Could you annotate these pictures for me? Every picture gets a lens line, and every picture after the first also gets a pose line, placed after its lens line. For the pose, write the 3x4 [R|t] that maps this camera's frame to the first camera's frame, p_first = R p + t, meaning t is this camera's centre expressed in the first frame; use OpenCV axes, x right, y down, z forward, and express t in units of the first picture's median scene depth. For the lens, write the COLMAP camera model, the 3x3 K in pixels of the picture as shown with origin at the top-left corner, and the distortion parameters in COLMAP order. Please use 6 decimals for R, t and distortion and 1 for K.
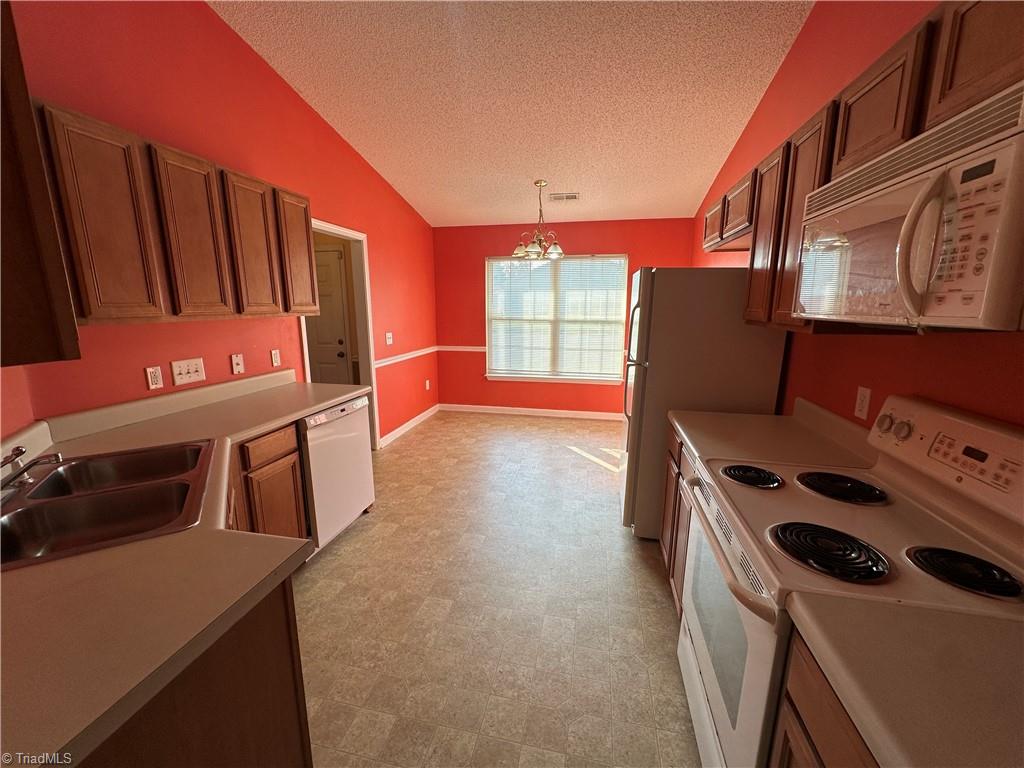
lens RADIAL K [[405.8, 0, 512.0], [0, 405.8, 384.0], [0, 0, 1]] dist [-0.000171, -0.000021]
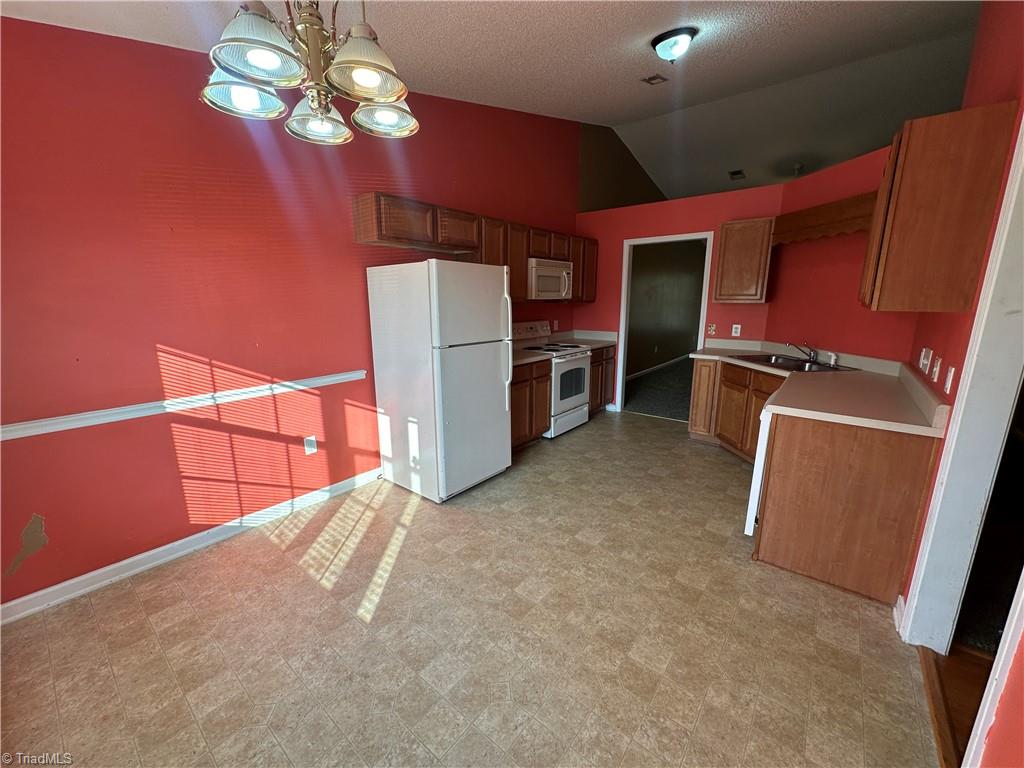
lens RADIAL K [[405.8, 0, 512.0], [0, 405.8, 384.0], [0, 0, 1]] dist [-0.000171, -0.000021]
pose [[-0.891910, -0.094363, 0.442258, -0.183150], [0.088434, 0.922707, 0.375222, -0.247436], [-0.443481, 0.373775, -0.814627, 1.281377]]
